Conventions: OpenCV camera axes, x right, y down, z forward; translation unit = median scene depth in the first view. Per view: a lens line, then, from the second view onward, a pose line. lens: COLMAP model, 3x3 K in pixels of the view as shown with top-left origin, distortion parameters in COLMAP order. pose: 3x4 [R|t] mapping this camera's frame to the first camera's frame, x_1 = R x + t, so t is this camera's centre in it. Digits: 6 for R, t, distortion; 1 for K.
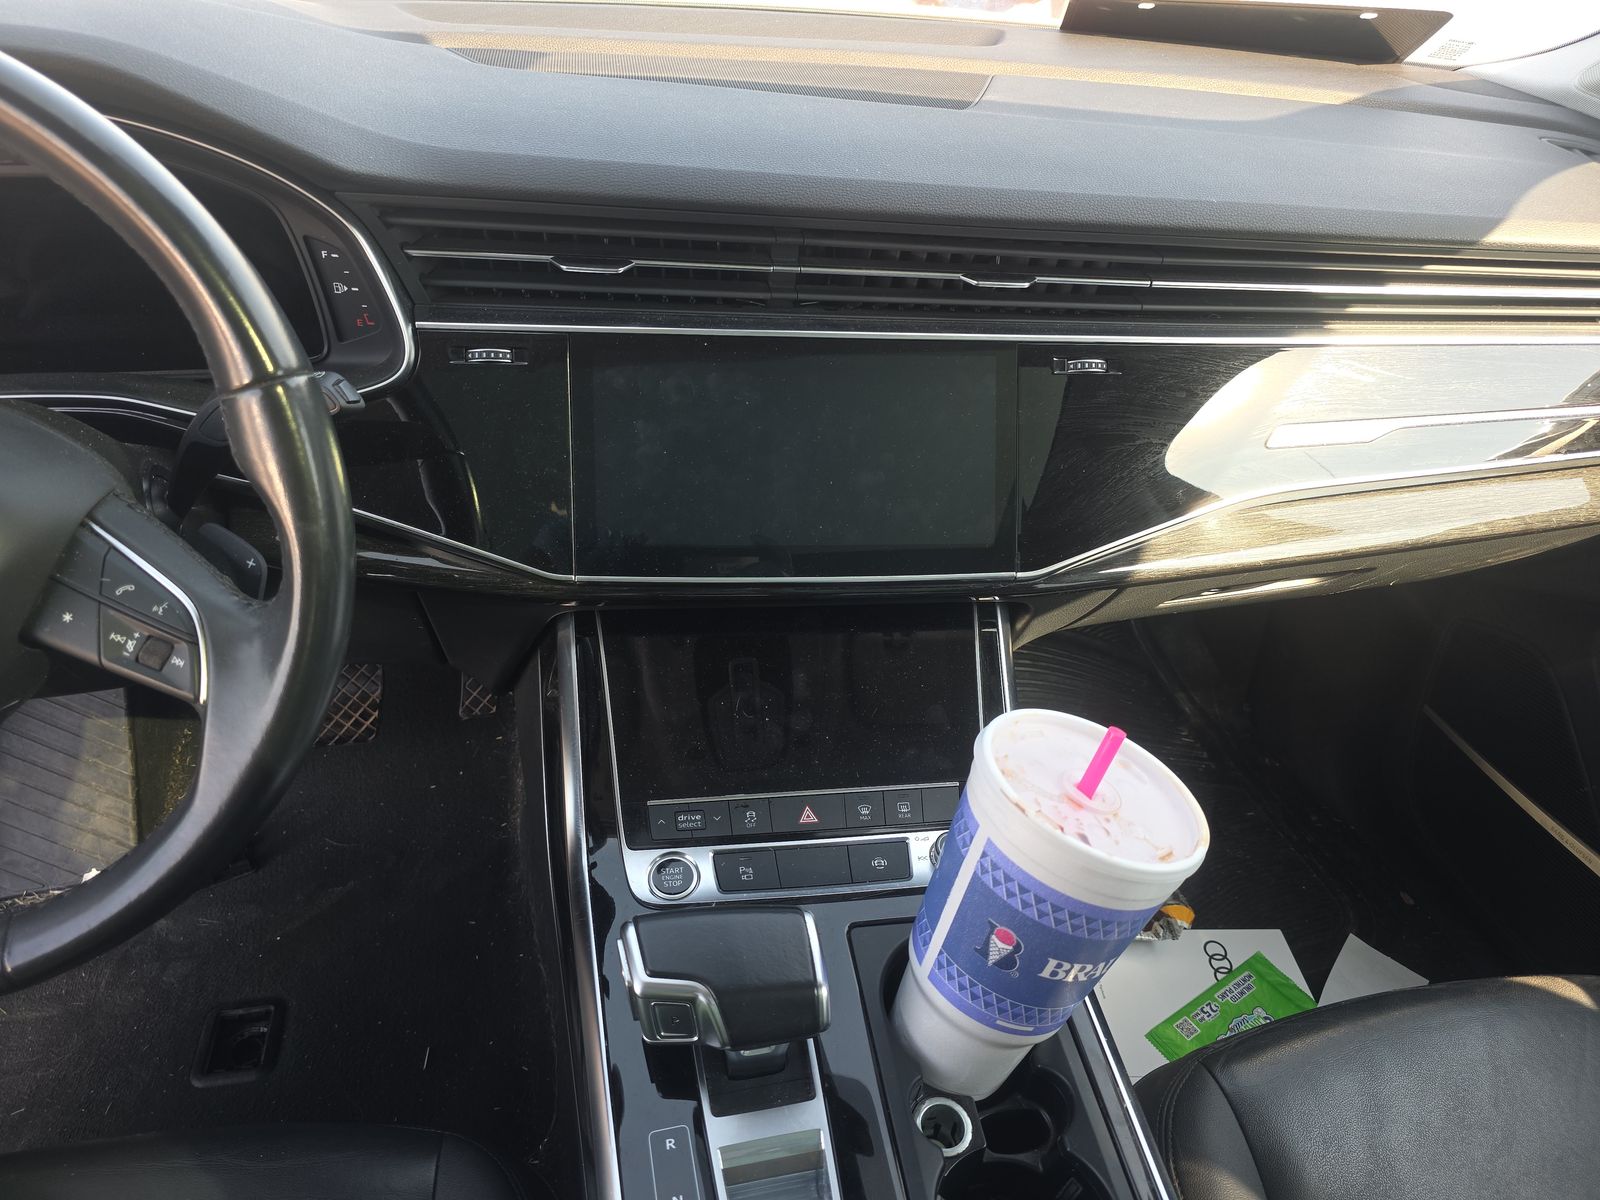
lens RADIAL K [[1061.7, 0, 802.5], [0, 1061.7, 589.0], [0, 0, 1]] dist [0.009328, -0.000186]
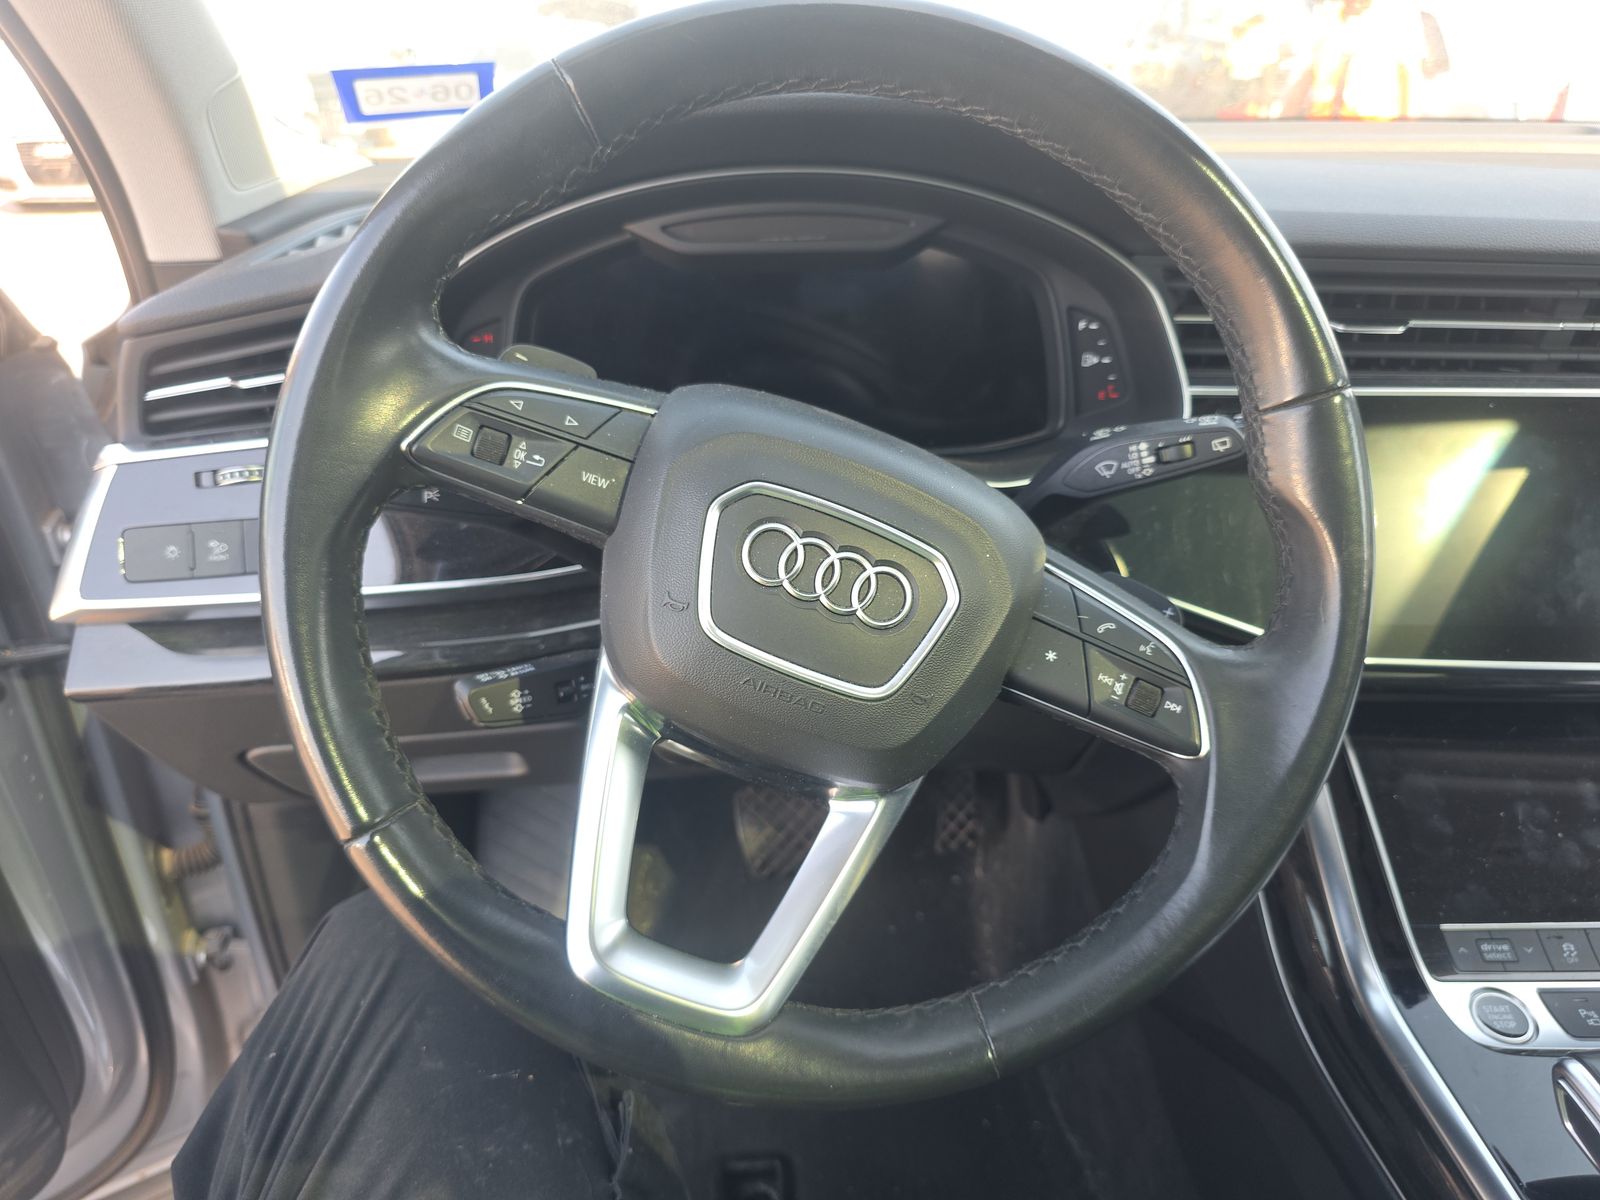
lens RADIAL K [[1061.7, 0, 787.6], [0, 1061.7, 591.4], [0, 0, 1]] dist [0.009328, -0.000186]
pose [[0.988472, -0.003333, -0.151370, -0.570312], [-0.021677, 0.986343, -0.163272, 0.092836], [0.149847, 0.164671, 0.974900, 0.044705]]
